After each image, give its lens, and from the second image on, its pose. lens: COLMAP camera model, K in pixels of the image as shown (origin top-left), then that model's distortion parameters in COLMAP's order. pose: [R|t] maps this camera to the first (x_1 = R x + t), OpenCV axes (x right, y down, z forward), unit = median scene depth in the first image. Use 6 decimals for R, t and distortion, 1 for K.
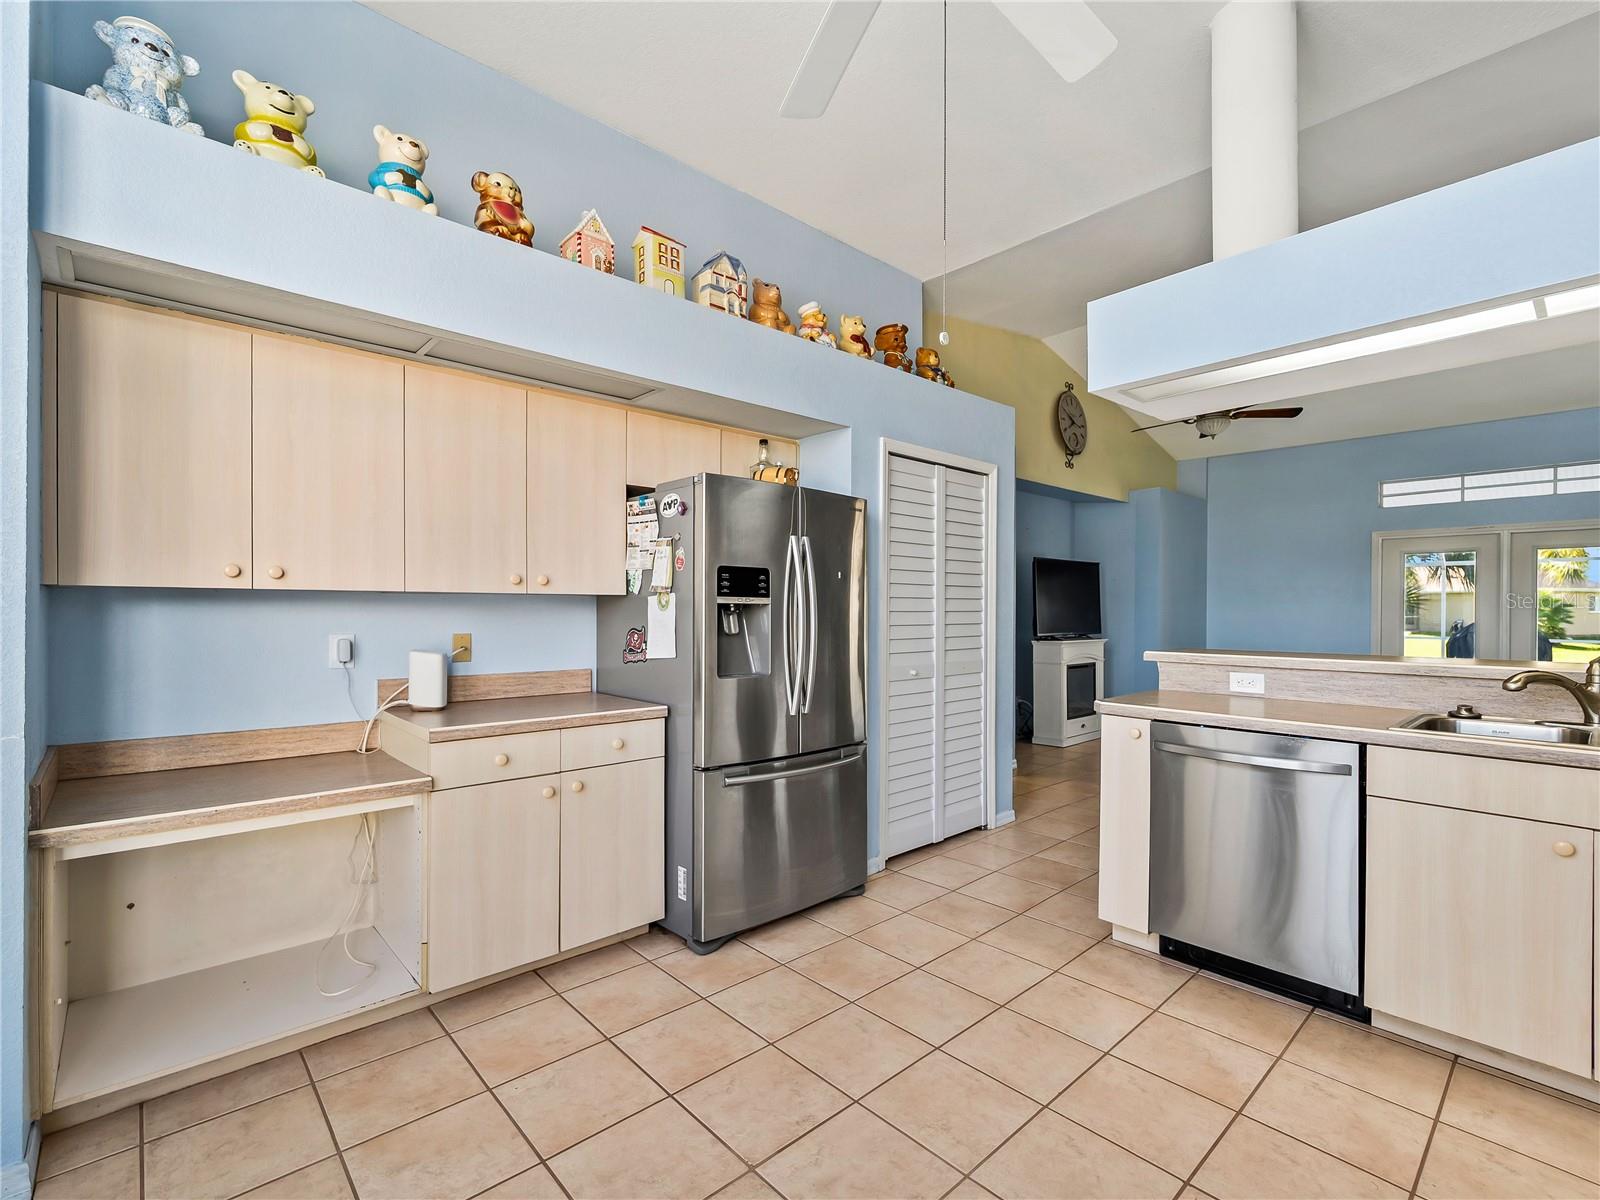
lens RADIAL K [[732.0, 0, 807.0], [0, 732.0, 616.7], [0, 0, 1]] dist [0.005542, -0.002215]
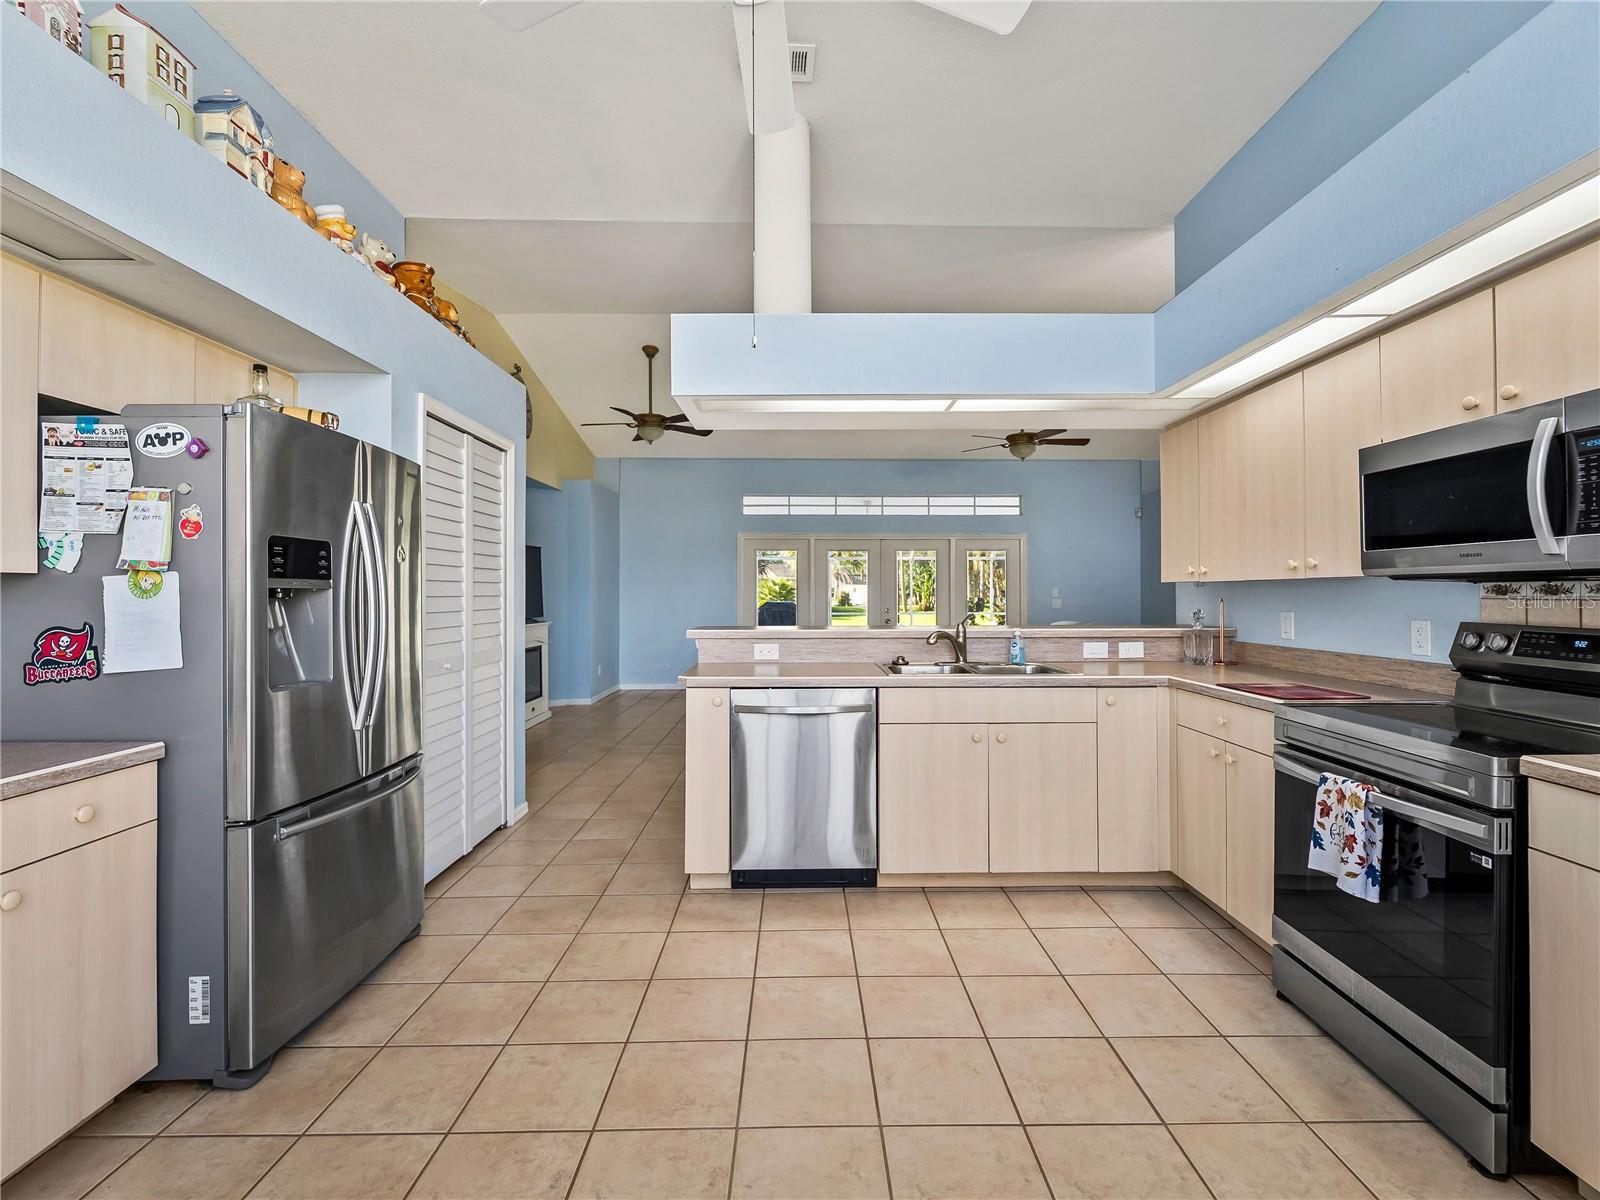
lens RADIAL K [[732.0, 0, 808.5], [0, 732.0, 591.2], [0, 0, 1]] dist [0.005542, -0.002215]
pose [[0.667158, -0.002252, 0.744913, -0.294720], [0.010893, 0.999918, -0.006733, -0.003718], [-0.744837, 0.012606, 0.667127, 0.119962]]
